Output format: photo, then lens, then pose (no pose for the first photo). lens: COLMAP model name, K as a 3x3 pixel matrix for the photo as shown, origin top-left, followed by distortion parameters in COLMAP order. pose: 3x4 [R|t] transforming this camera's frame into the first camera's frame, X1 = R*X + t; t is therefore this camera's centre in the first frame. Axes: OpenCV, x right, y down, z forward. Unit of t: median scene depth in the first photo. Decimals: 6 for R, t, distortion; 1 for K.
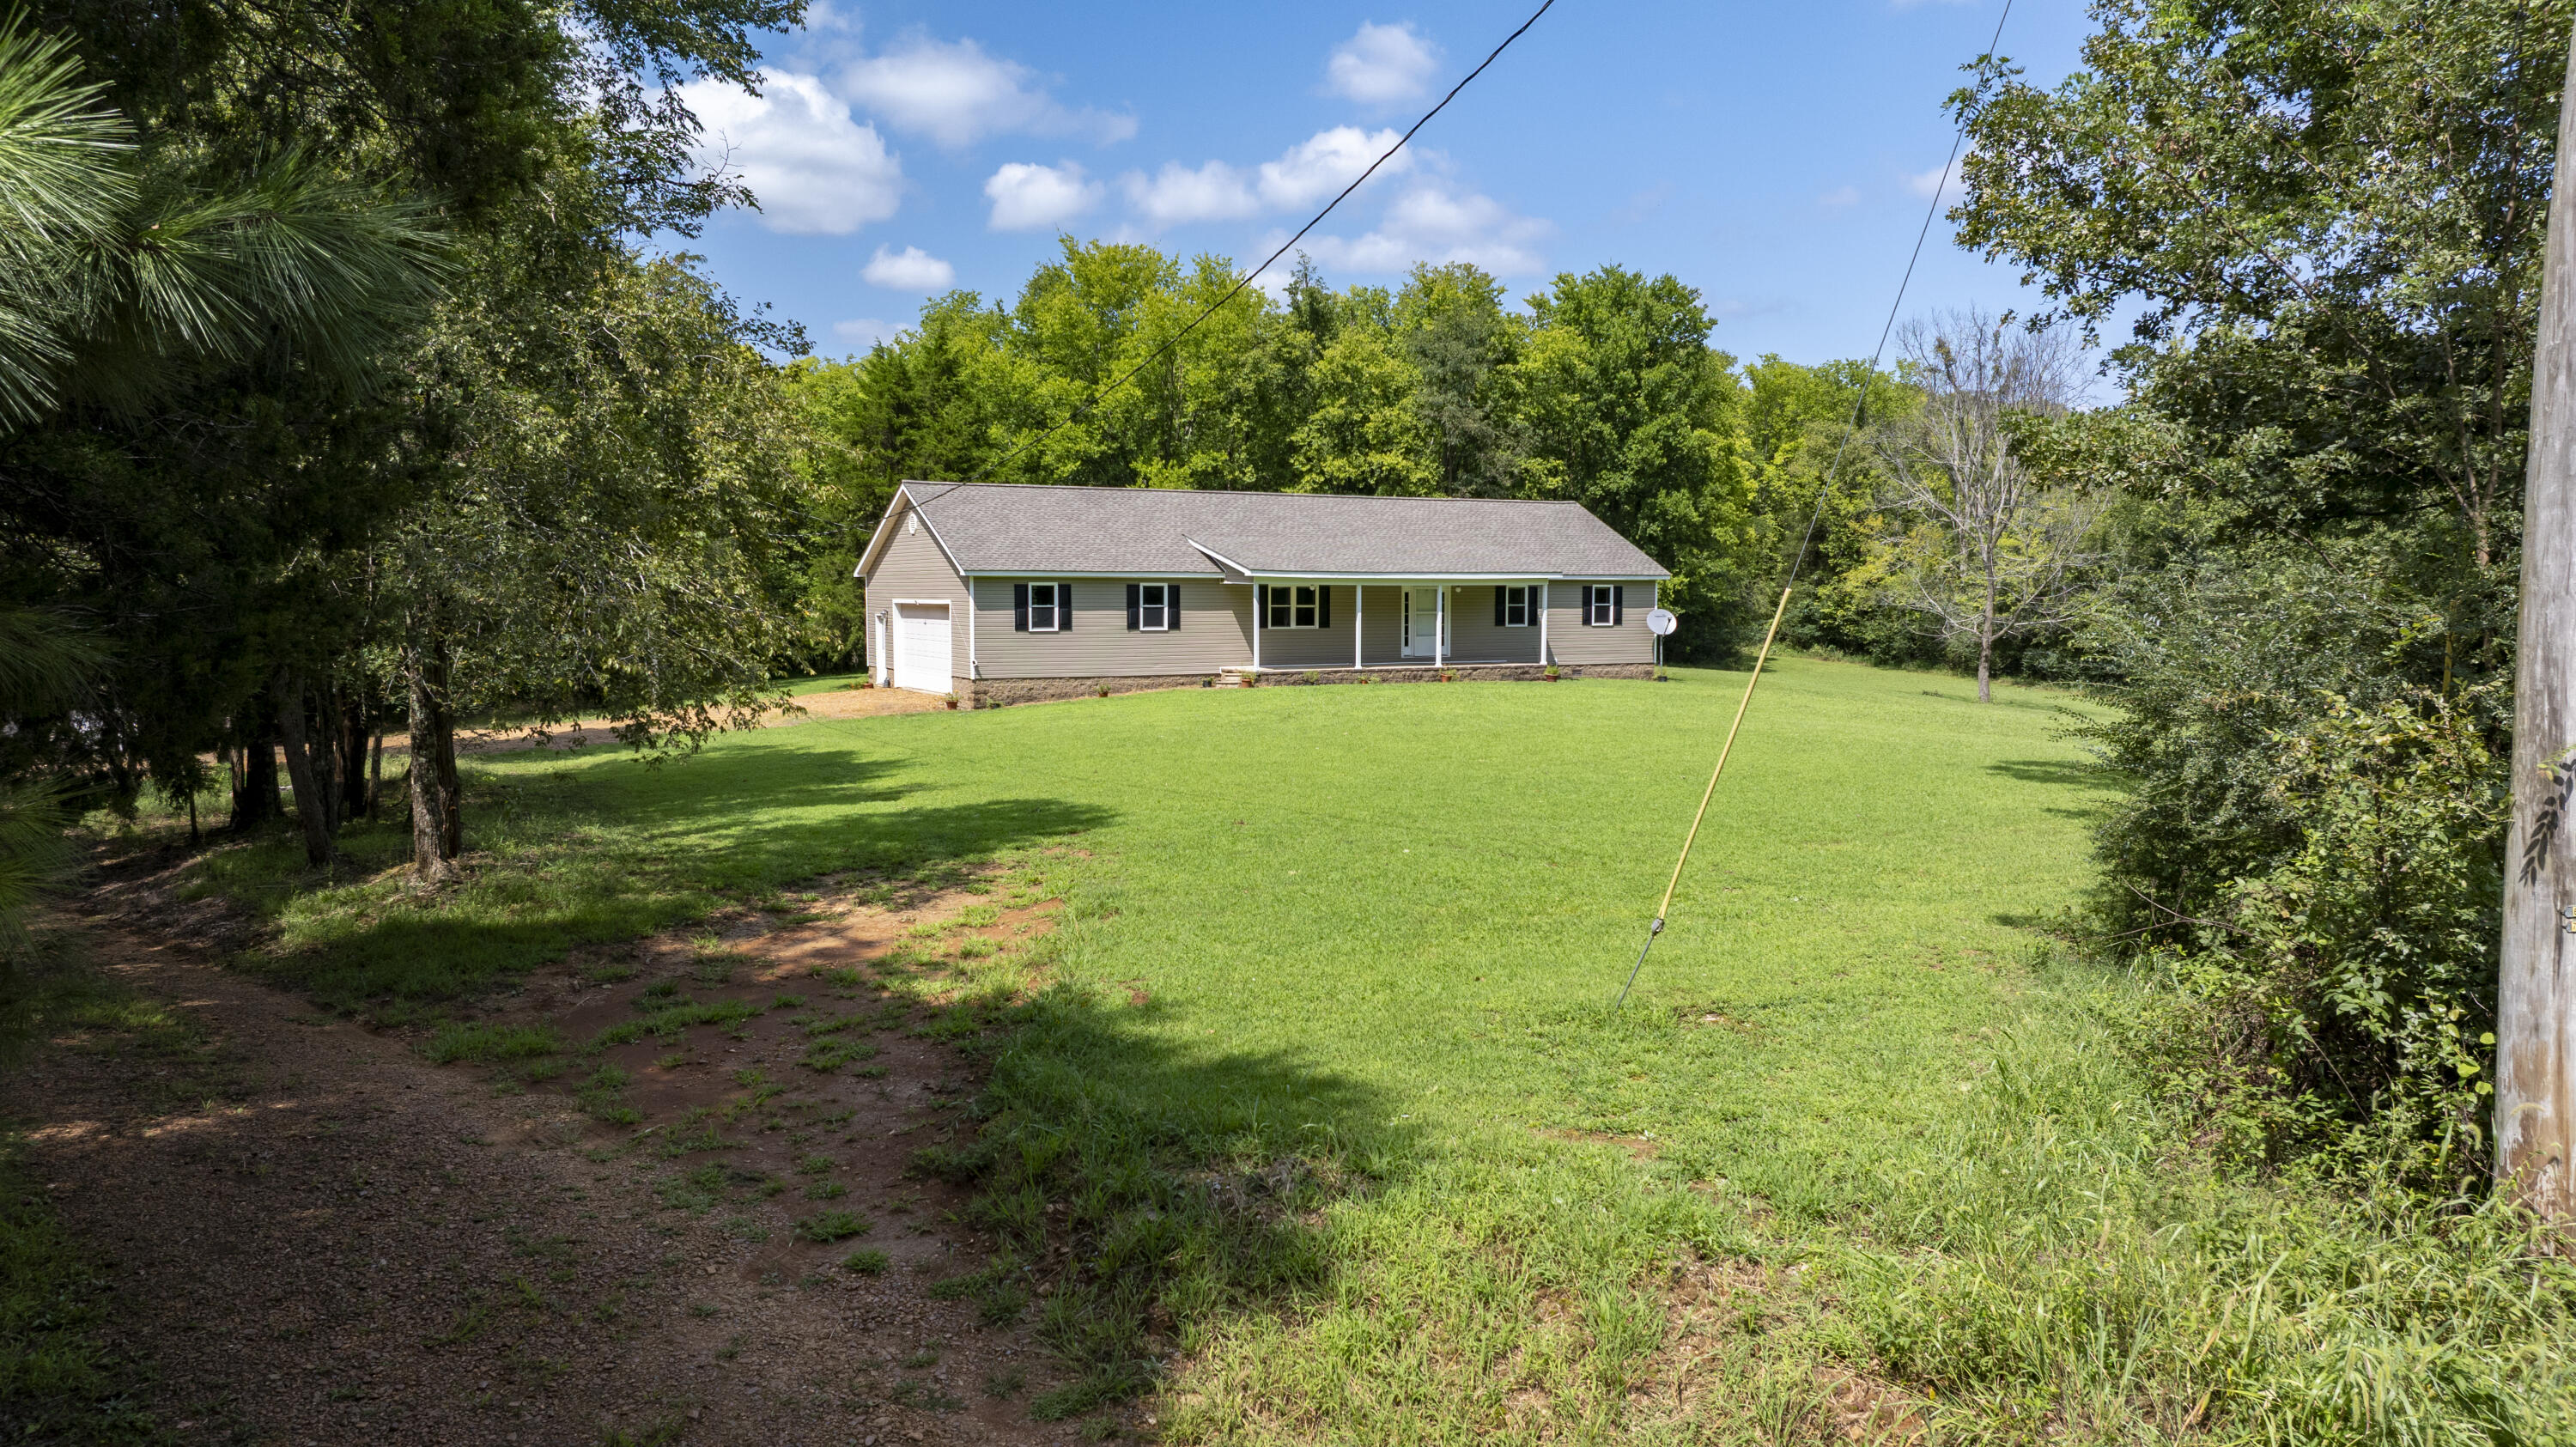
lens RADIAL K [[1811.9, 0, 1309.9], [0, 1811.9, 718.2], [0, 0, 1]] dist [-0.017466, -0.005440]
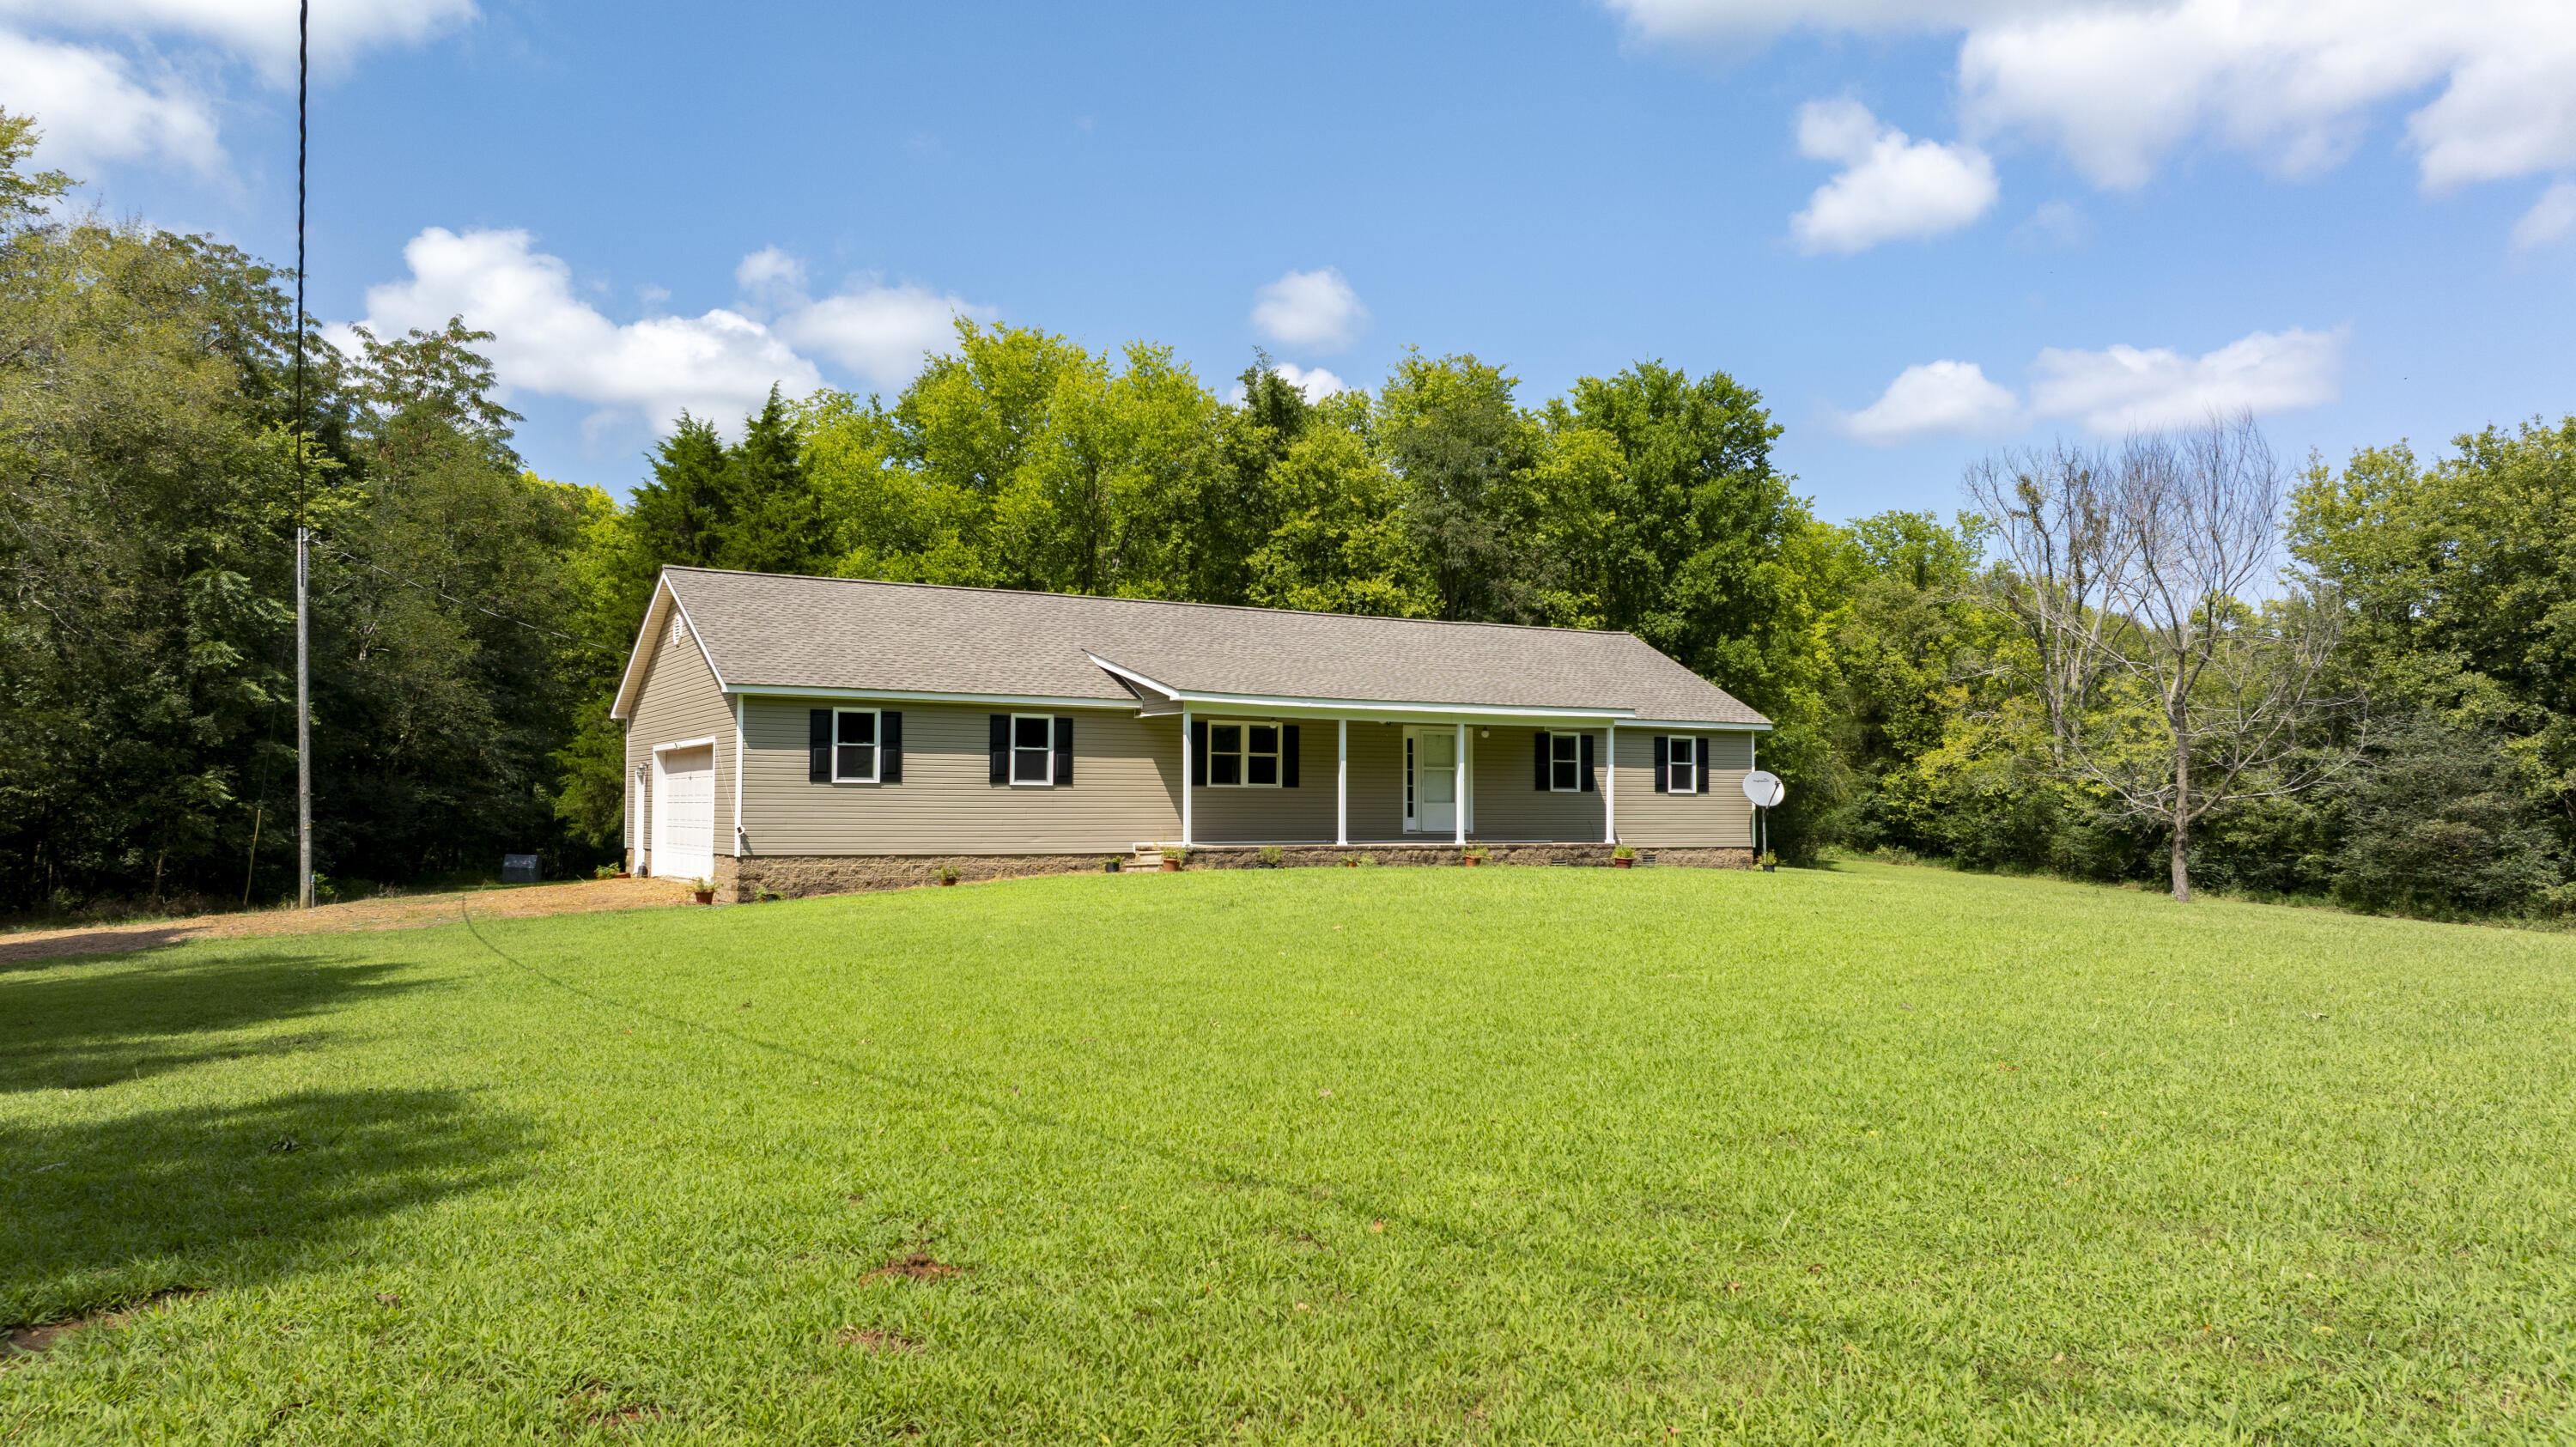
lens RADIAL K [[1811.9, 0, 1309.9], [0, 1811.9, 718.2], [0, 0, 1]] dist [-0.017466, -0.005440]
pose [[0.999783, 0.001153, 0.020776, 0.000826], [0.001459, 0.992120, -0.125281, 0.007066], [-0.020757, 0.125284, 0.991904, 0.249714]]
